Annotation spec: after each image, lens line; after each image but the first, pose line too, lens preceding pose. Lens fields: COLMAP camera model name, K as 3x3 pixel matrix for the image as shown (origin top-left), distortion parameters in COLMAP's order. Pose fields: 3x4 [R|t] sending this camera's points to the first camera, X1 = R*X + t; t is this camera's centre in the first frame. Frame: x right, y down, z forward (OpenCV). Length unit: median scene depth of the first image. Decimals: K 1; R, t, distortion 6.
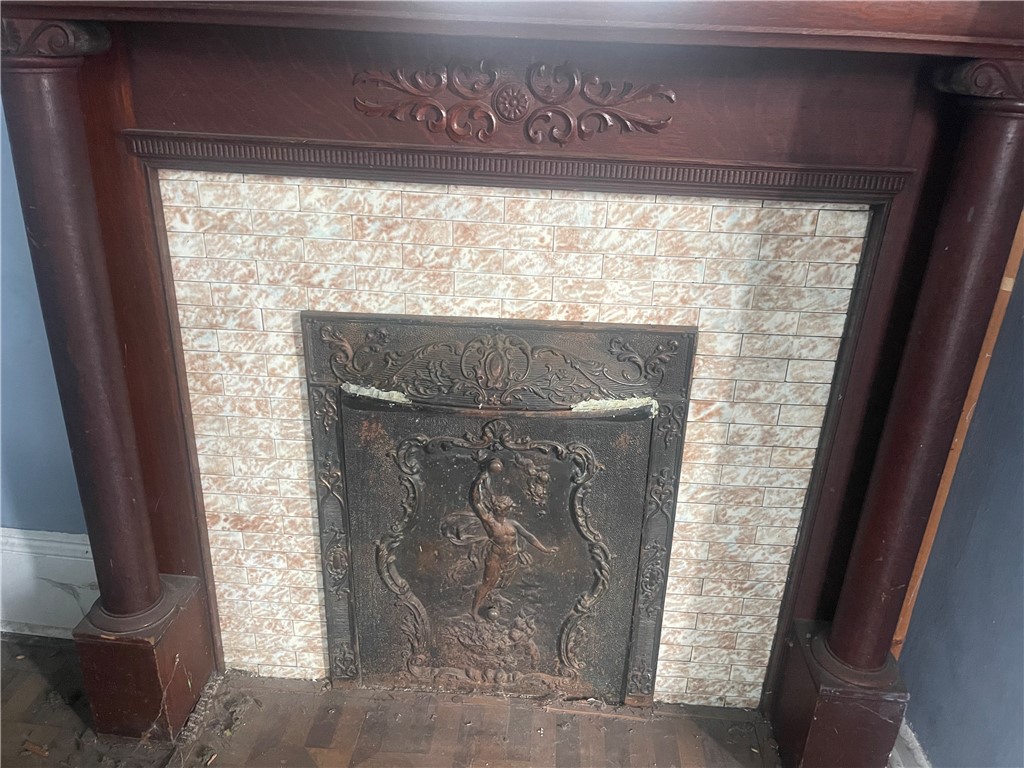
lens RADIAL K [[767.7, 0, 512.0], [0, 767.7, 384.0], [0, 0, 1]] dist [0.060430, -0.041521]
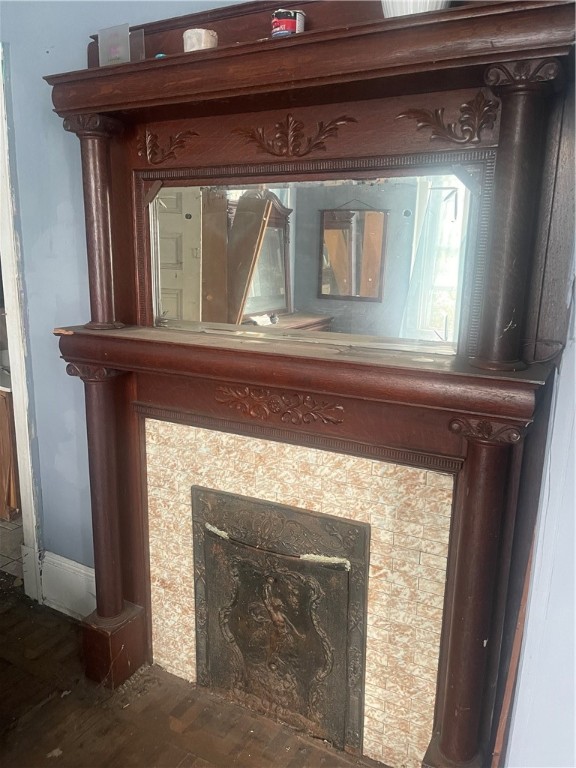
lens RADIAL K [[575.8, 0, 288.0], [0, 575.8, 384.0], [0, 0, 1]] dist [0.060430, -0.041521]
pose [[0.908027, 0.065397, -0.413776, 0.589090], [-0.145749, 0.975348, -0.165690, -0.137280], [0.392740, 0.210758, 0.895174, -0.365707]]
